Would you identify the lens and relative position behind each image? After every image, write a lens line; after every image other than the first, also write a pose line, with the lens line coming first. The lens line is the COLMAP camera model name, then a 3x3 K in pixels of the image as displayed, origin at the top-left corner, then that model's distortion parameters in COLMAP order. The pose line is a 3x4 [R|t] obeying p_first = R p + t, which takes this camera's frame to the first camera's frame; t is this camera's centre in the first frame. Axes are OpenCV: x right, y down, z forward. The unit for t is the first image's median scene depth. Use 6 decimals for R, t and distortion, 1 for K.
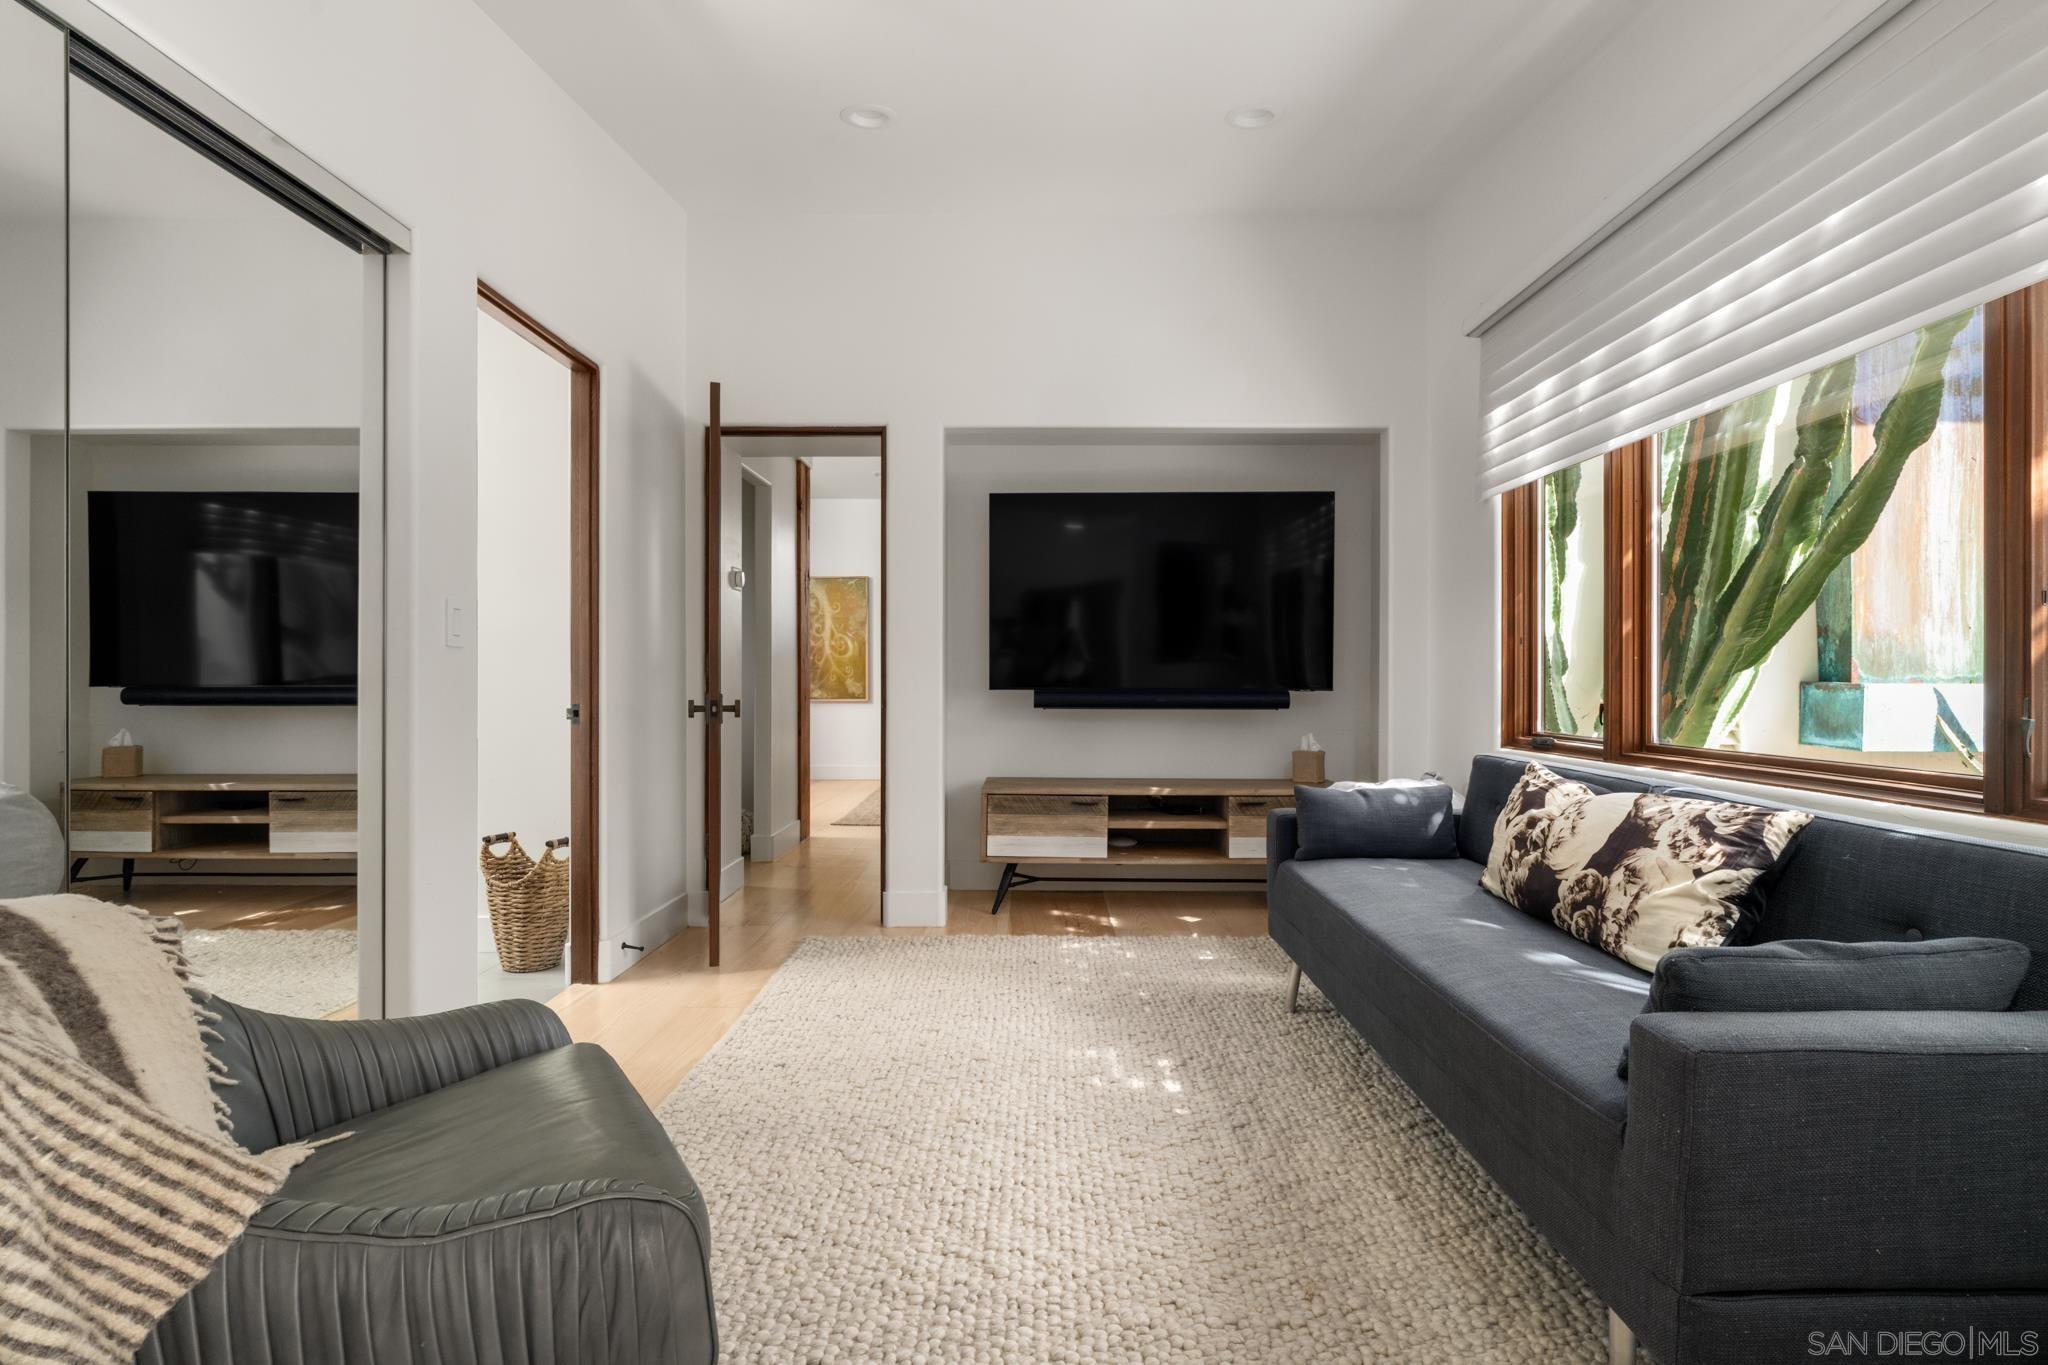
lens RADIAL K [[990.9, 0, 1022.9], [0, 990.9, 682.3], [0, 0, 1]] dist [-0.005339, 0.000051]
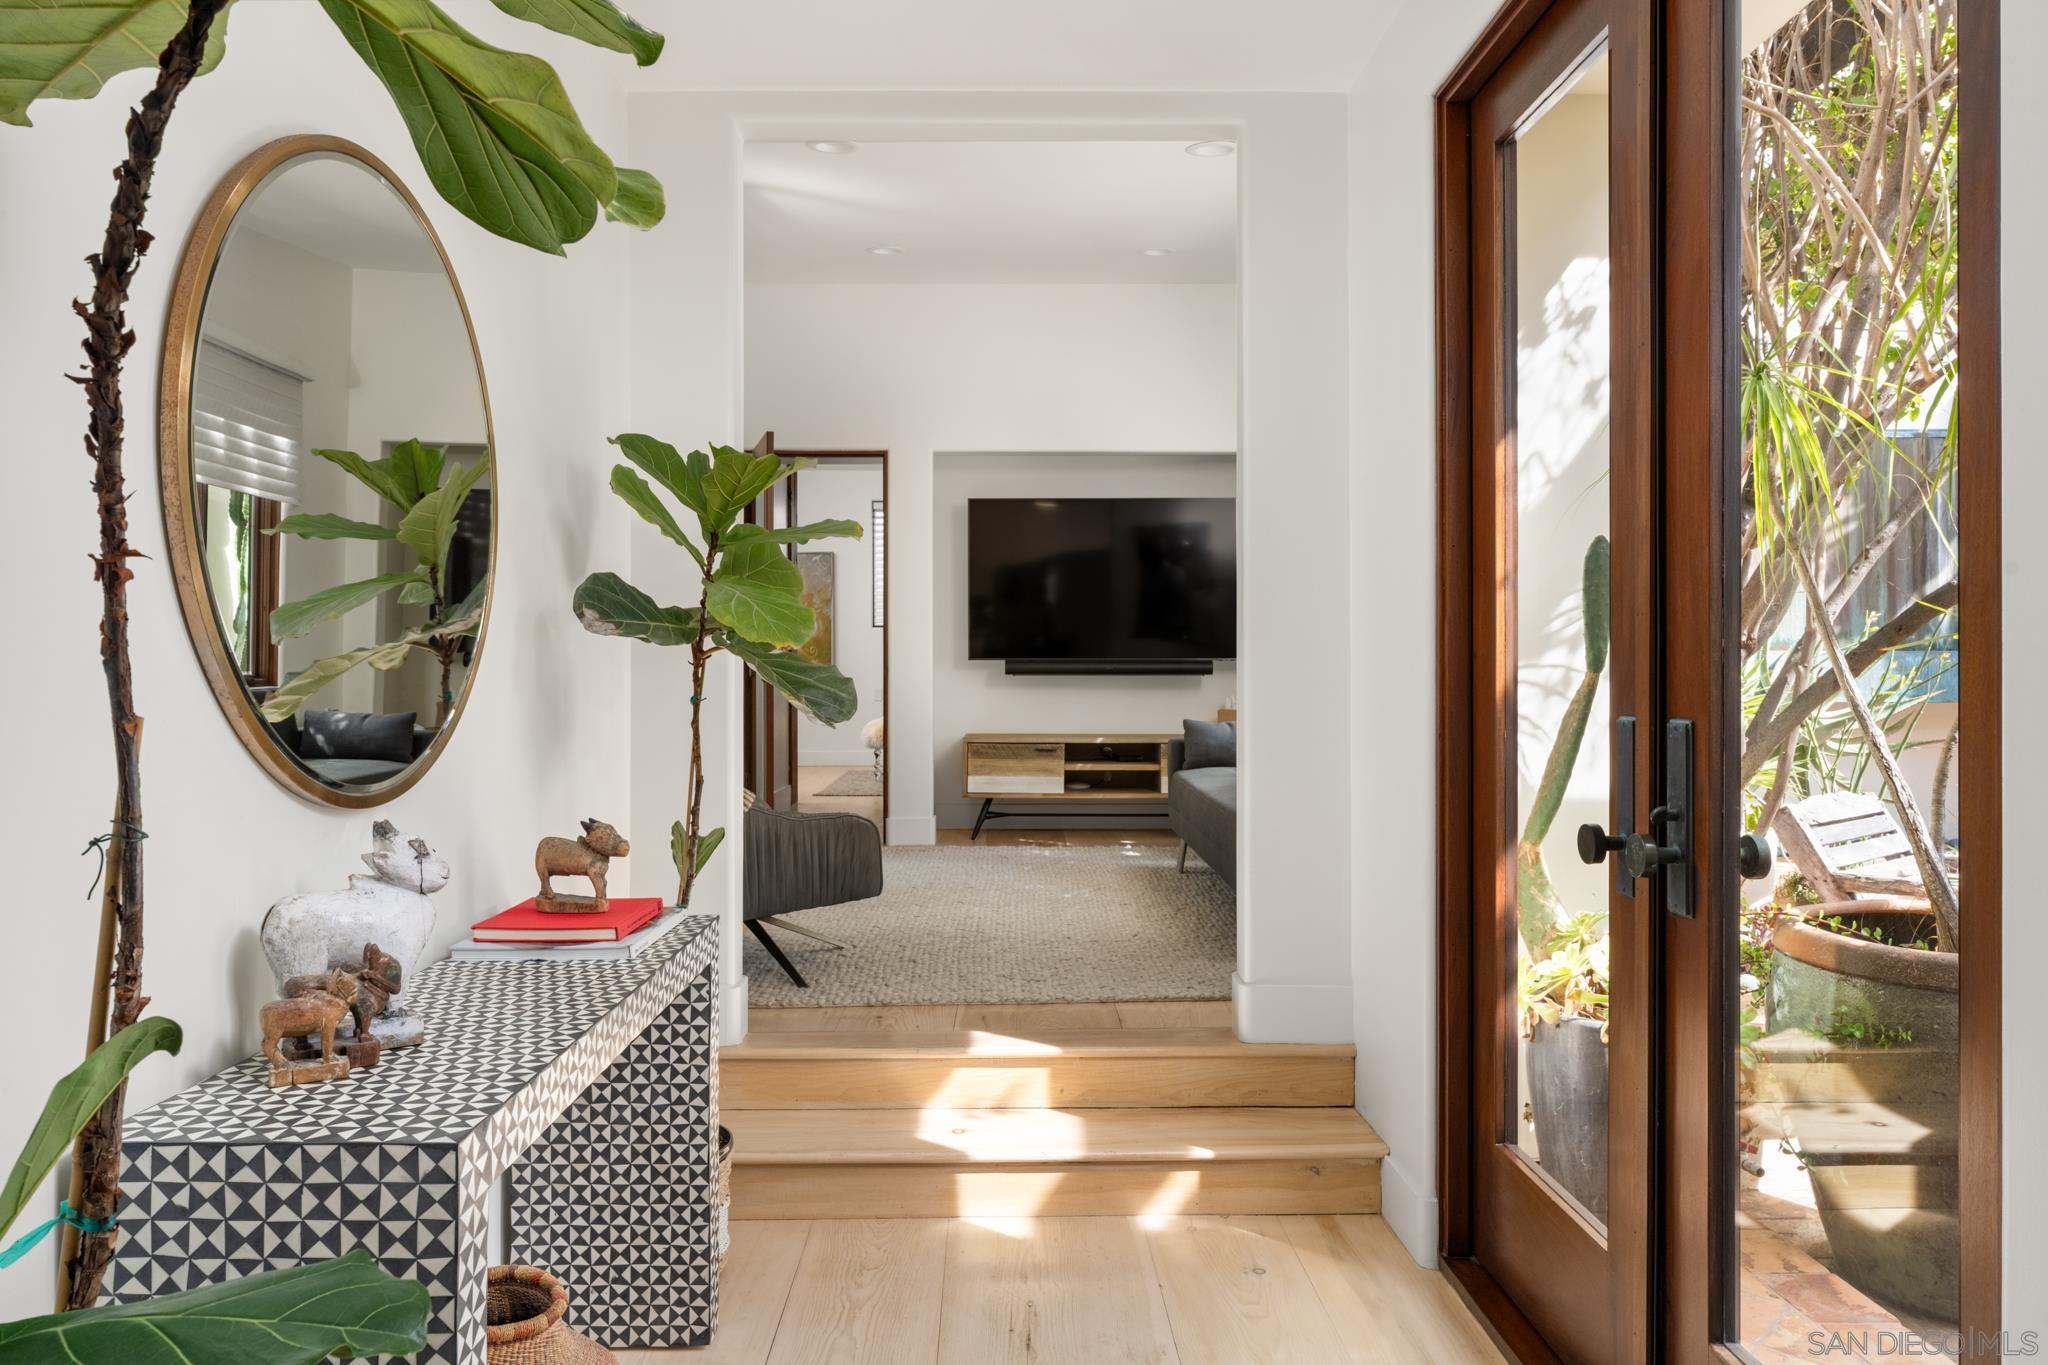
lens RADIAL K [[1418.0, 0, 1022.6], [0, 1418.0, 676.4], [0, 0, 1]] dist [0.000057, -0.000005]
pose [[0.999856, -0.001338, 0.016910, 0.003067], [0.001346, 0.999999, -0.000495, 0.030737], [-0.016909, 0.000518, 0.999857, -0.784244]]
